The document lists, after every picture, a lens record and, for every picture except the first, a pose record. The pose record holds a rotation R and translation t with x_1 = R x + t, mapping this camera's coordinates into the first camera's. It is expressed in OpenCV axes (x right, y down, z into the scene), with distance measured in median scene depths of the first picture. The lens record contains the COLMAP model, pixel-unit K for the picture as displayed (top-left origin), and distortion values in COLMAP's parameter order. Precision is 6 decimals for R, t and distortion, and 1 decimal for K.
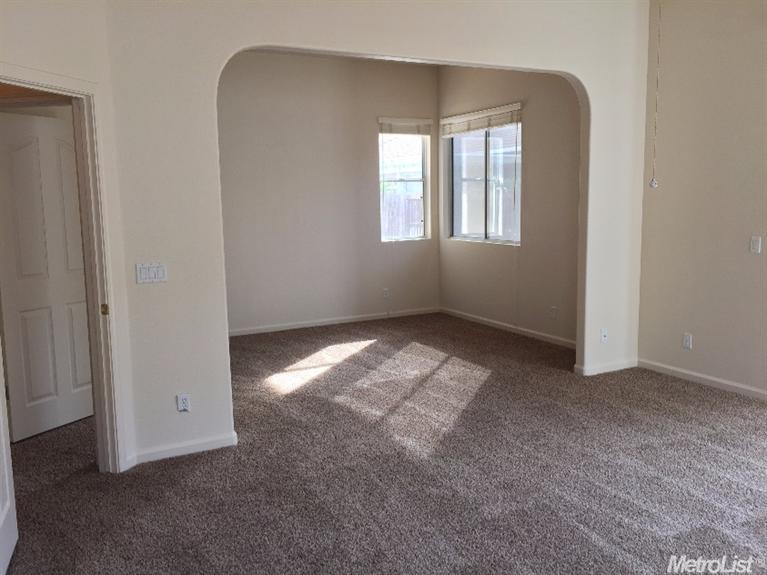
lens RADIAL K [[648.4, 0, 393.8], [0, 648.4, 285.6], [0, 0, 1]] dist [0.023111, 0.002516]
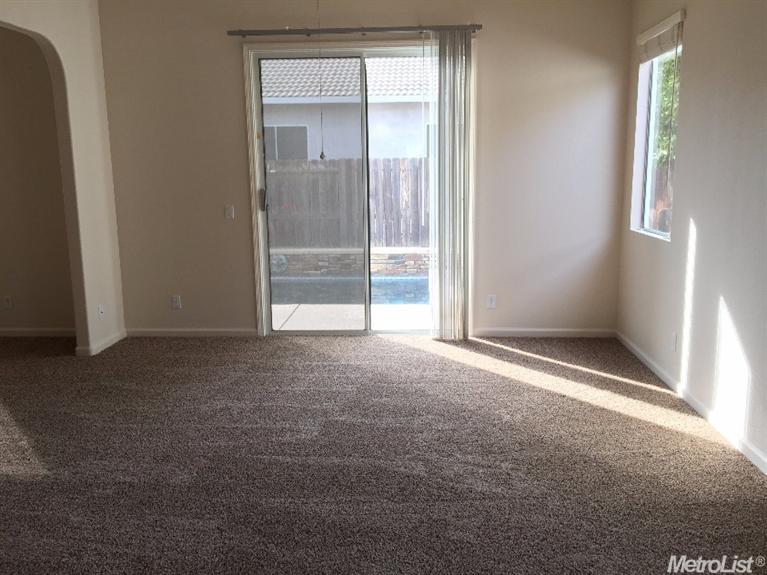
lens RADIAL K [[648.4, 0, 393.8], [0, 648.4, 285.6], [0, 0, 1]] dist [0.023111, 0.002516]
pose [[0.506781, -0.139519, 0.850710, -0.335792], [0.114705, 0.988956, 0.093860, -0.004142], [-0.854410, 0.050014, 0.517187, 0.127586]]
